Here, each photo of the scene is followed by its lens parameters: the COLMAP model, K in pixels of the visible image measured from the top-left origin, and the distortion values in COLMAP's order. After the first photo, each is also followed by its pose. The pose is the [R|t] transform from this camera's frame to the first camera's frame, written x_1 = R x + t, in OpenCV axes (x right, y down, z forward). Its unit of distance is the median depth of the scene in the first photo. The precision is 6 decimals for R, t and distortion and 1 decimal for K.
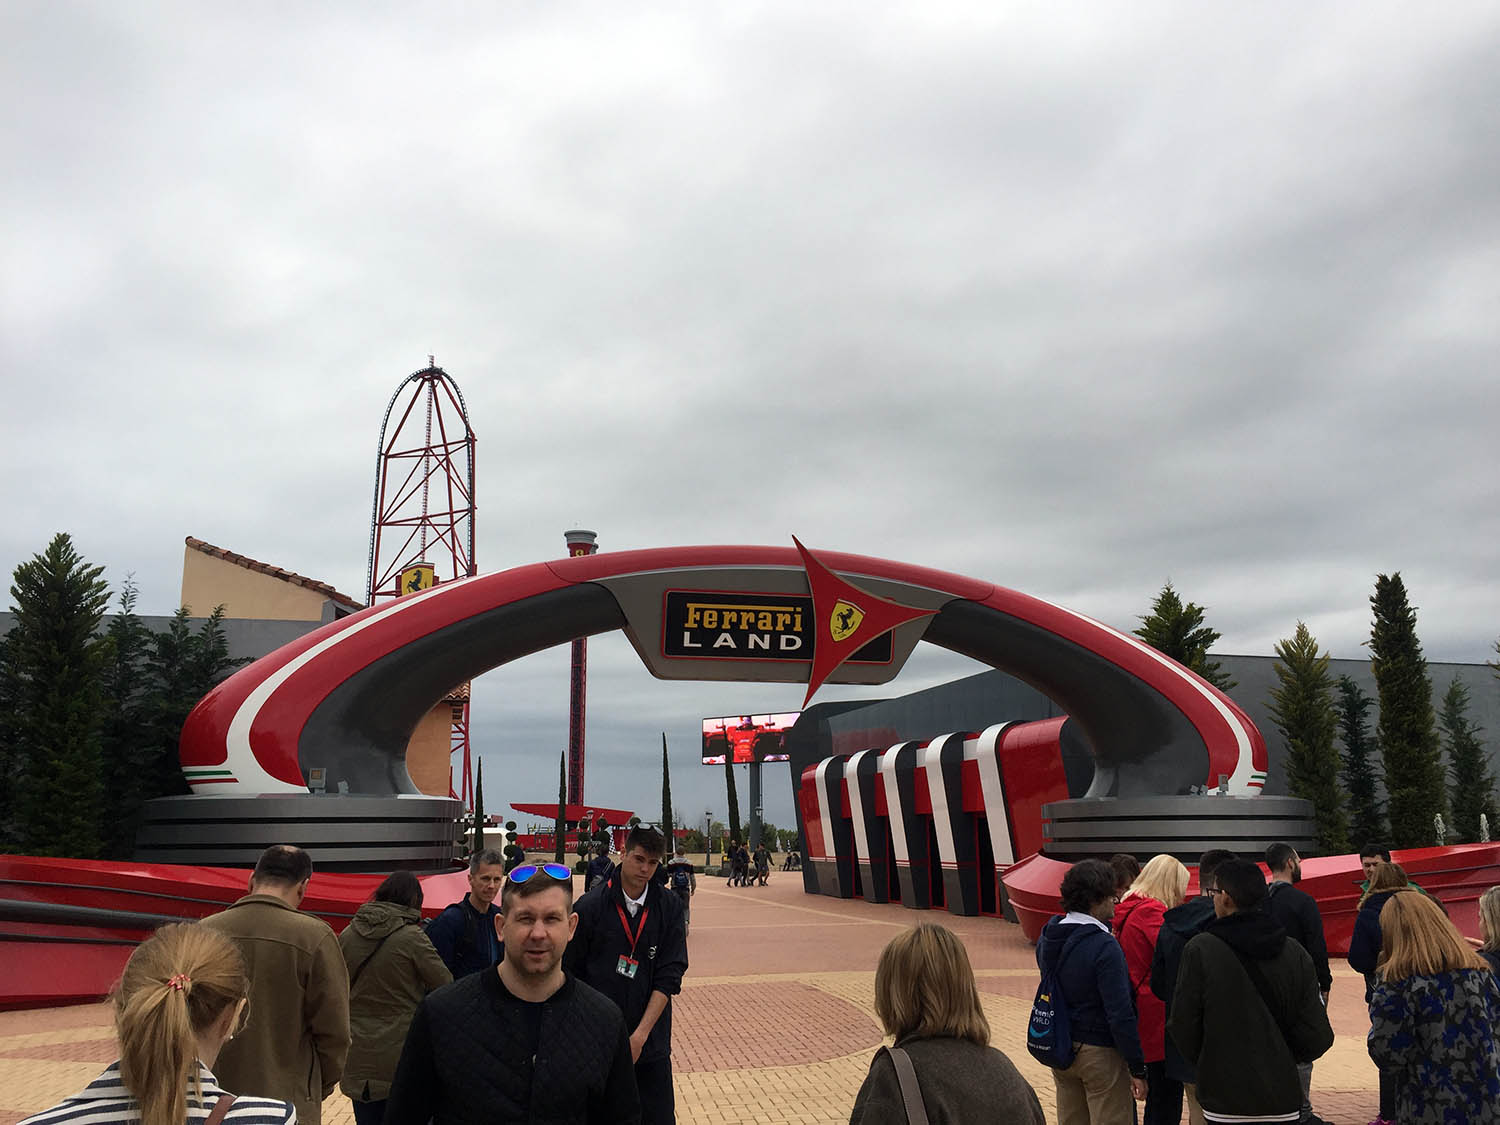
lens RADIAL K [[1285.6, 0, 741.9], [0, 1285.6, 568.1], [0, 0, 1]] dist [0.086131, -0.080053]
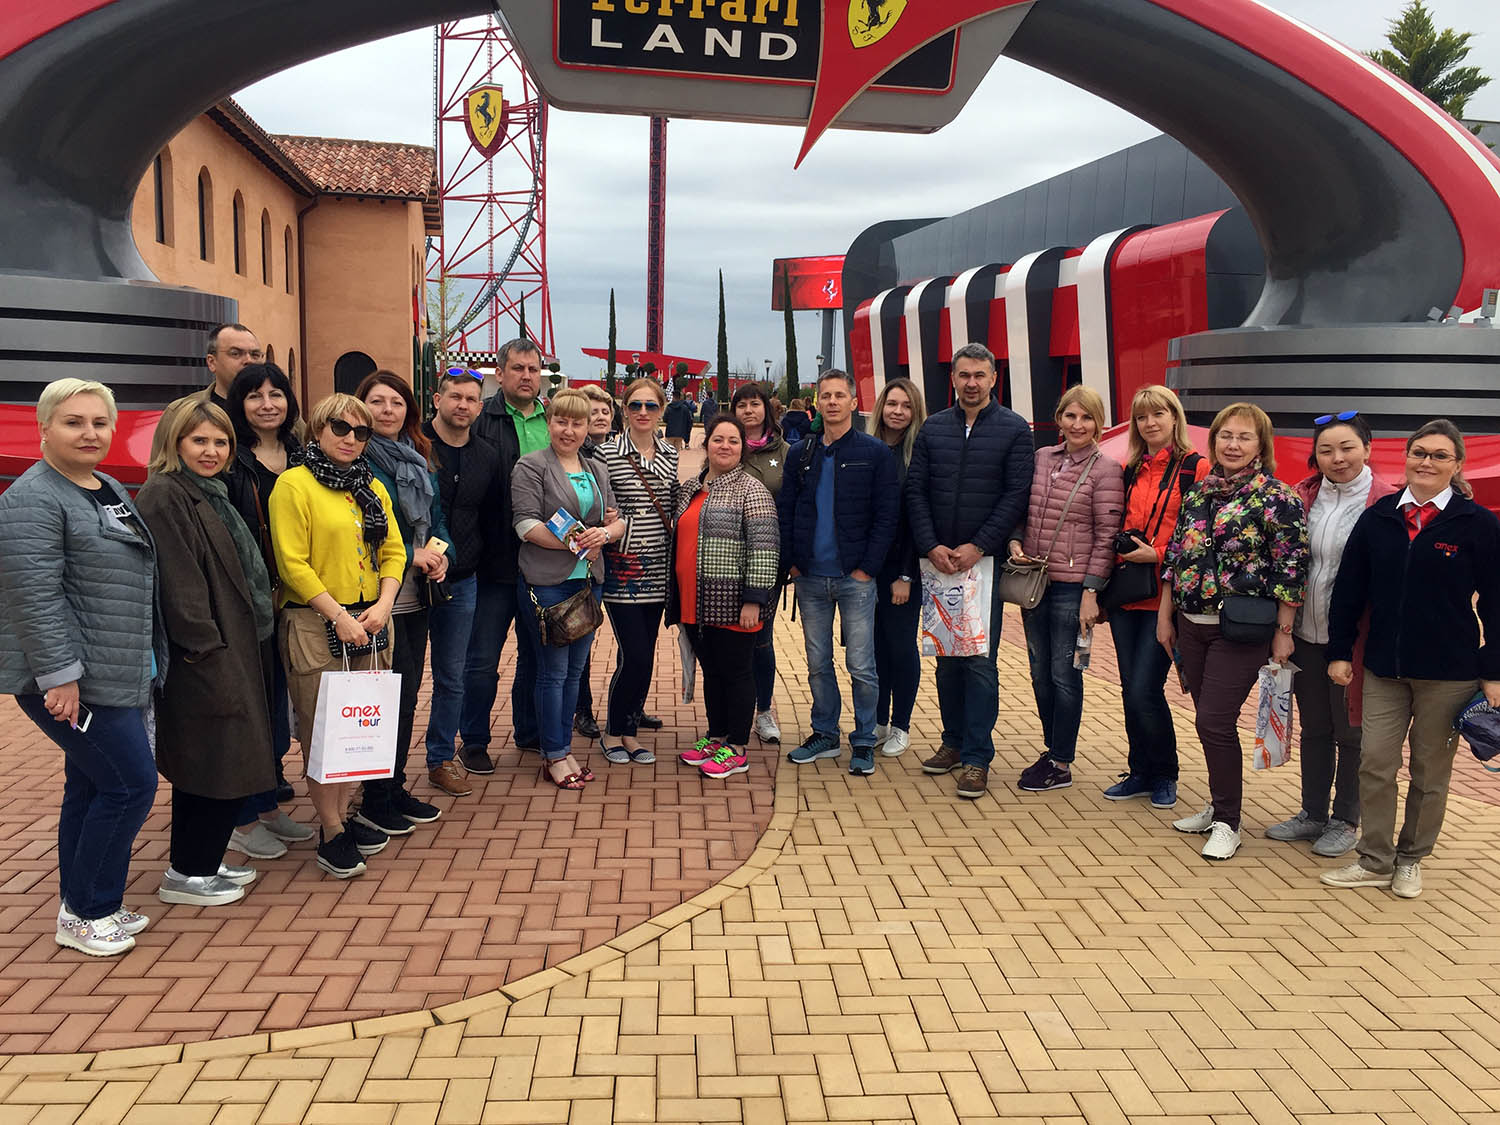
lens RADIAL K [[1285.6, 0, 741.9], [0, 1285.6, 568.1], [0, 0, 1]] dist [0.086131, -0.080053]
pose [[0.997169, 0.041441, -0.062745, 0.068591], [-0.017975, 0.941605, 0.336240, 0.082557], [0.073015, -0.334160, 0.939684, 0.362512]]
